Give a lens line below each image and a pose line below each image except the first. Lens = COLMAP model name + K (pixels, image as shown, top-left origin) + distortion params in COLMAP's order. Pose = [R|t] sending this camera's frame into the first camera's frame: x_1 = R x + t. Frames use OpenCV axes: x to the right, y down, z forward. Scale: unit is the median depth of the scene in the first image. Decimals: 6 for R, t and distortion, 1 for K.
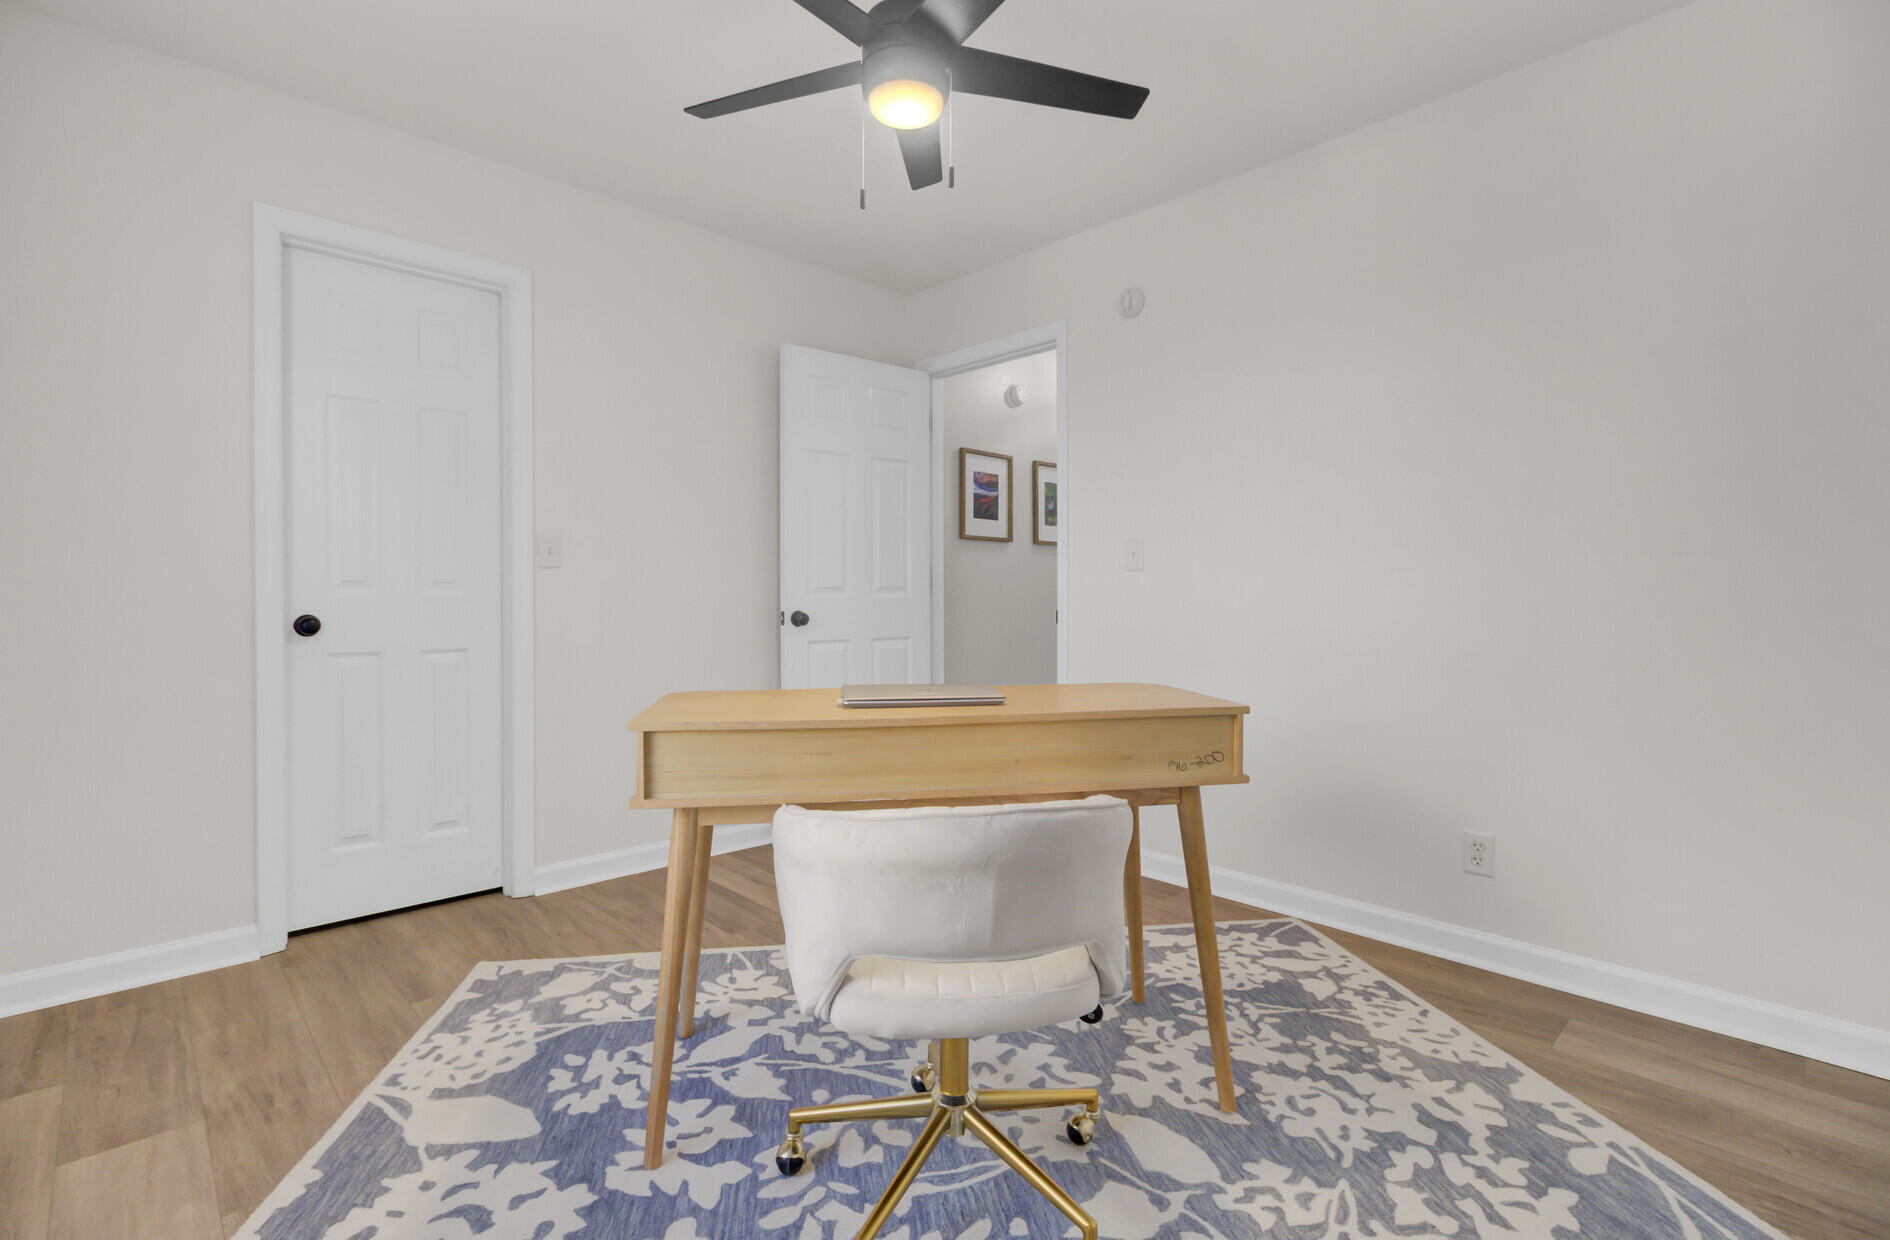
lens RADIAL K [[858.6, 0, 944.7], [0, 858.6, 610.5], [0, 0, 1]] dist [0.001345, -0.000814]
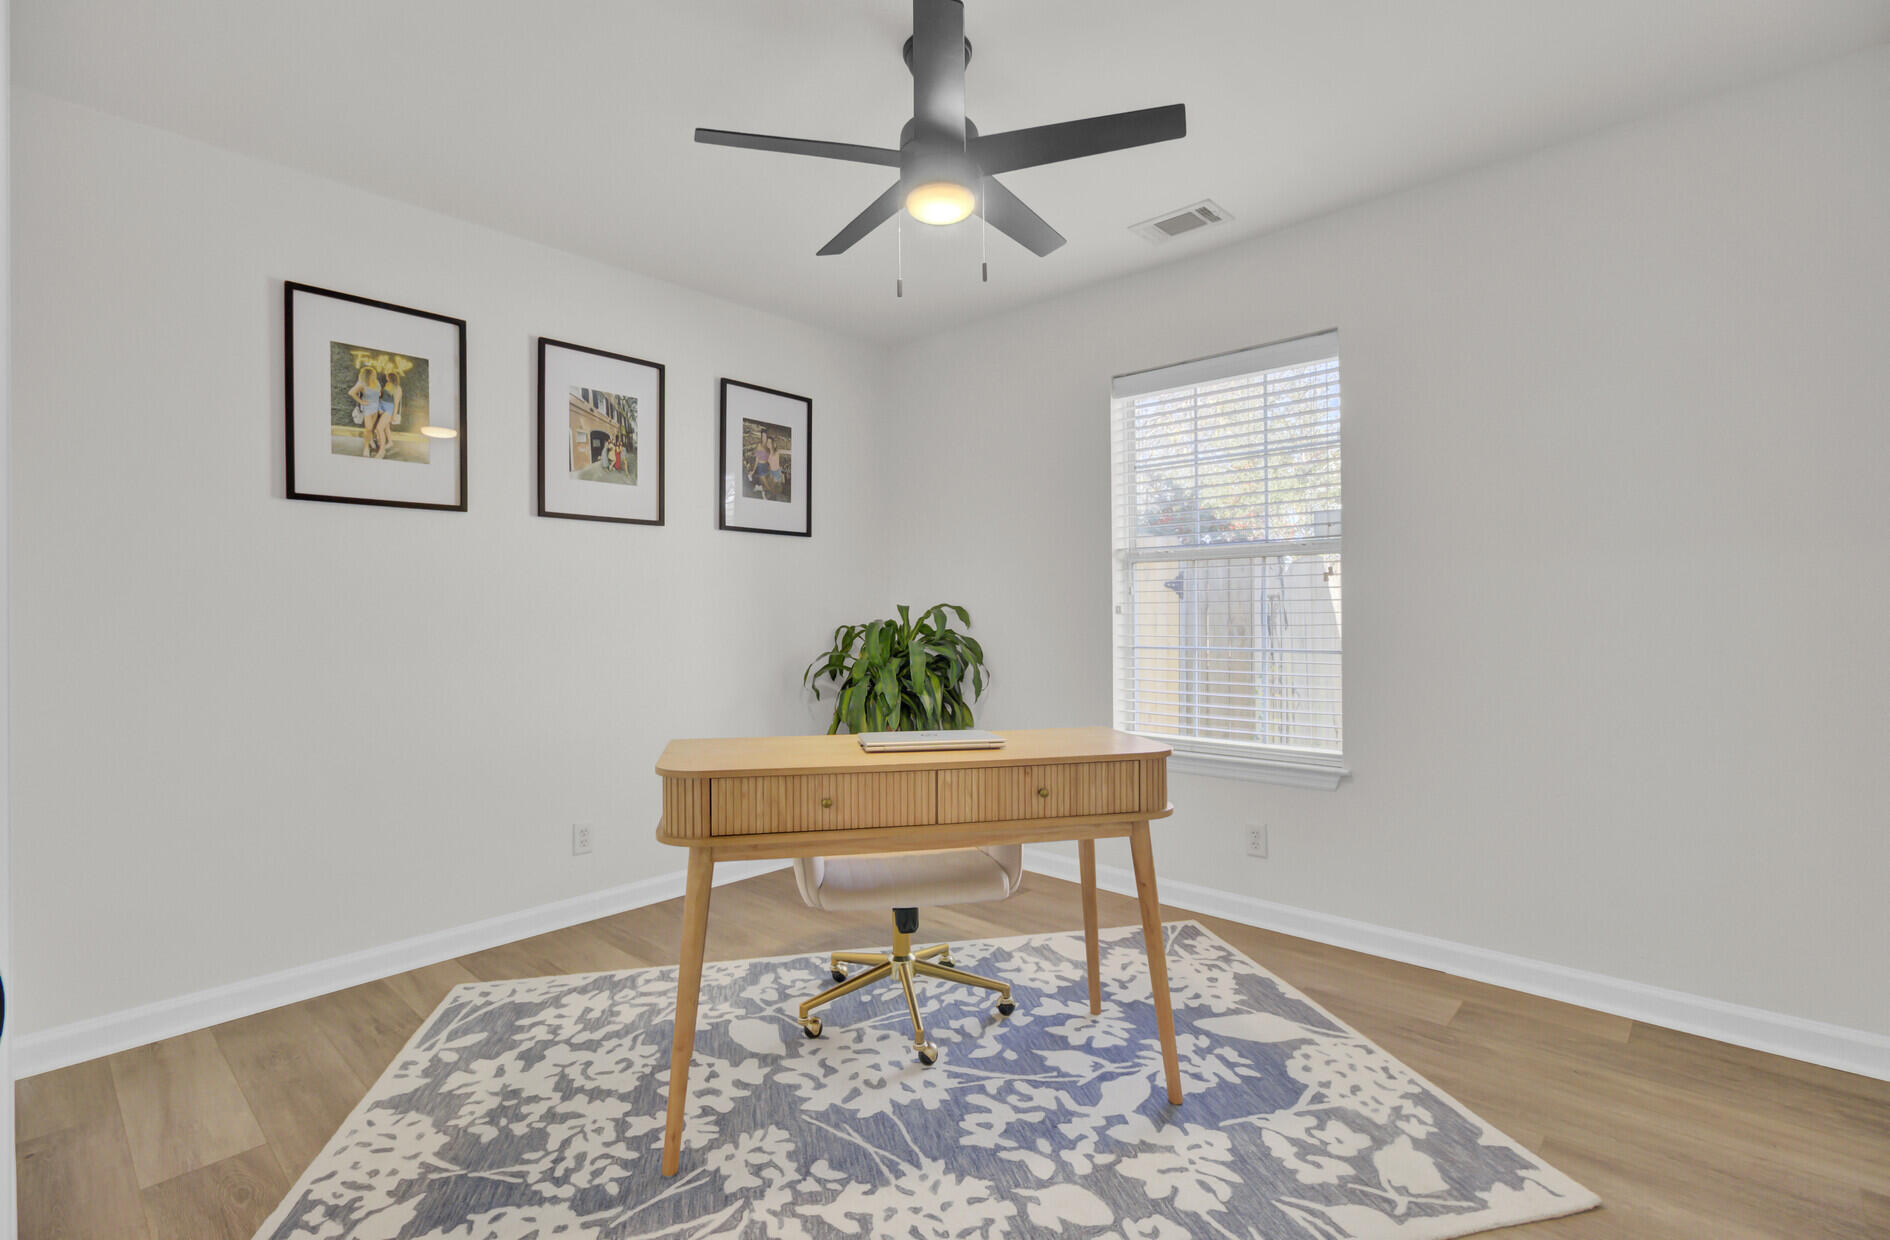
lens RADIAL K [[858.6, 0, 945.0], [0, 858.6, 616.3], [0, 0, 1]] dist [0.001345, -0.000814]
pose [[-0.998027, 0.006764, -0.062425, 0.020902], [0.005661, 0.999825, 0.017832, -0.085119], [0.062535, 0.017444, -0.997890, 2.094850]]
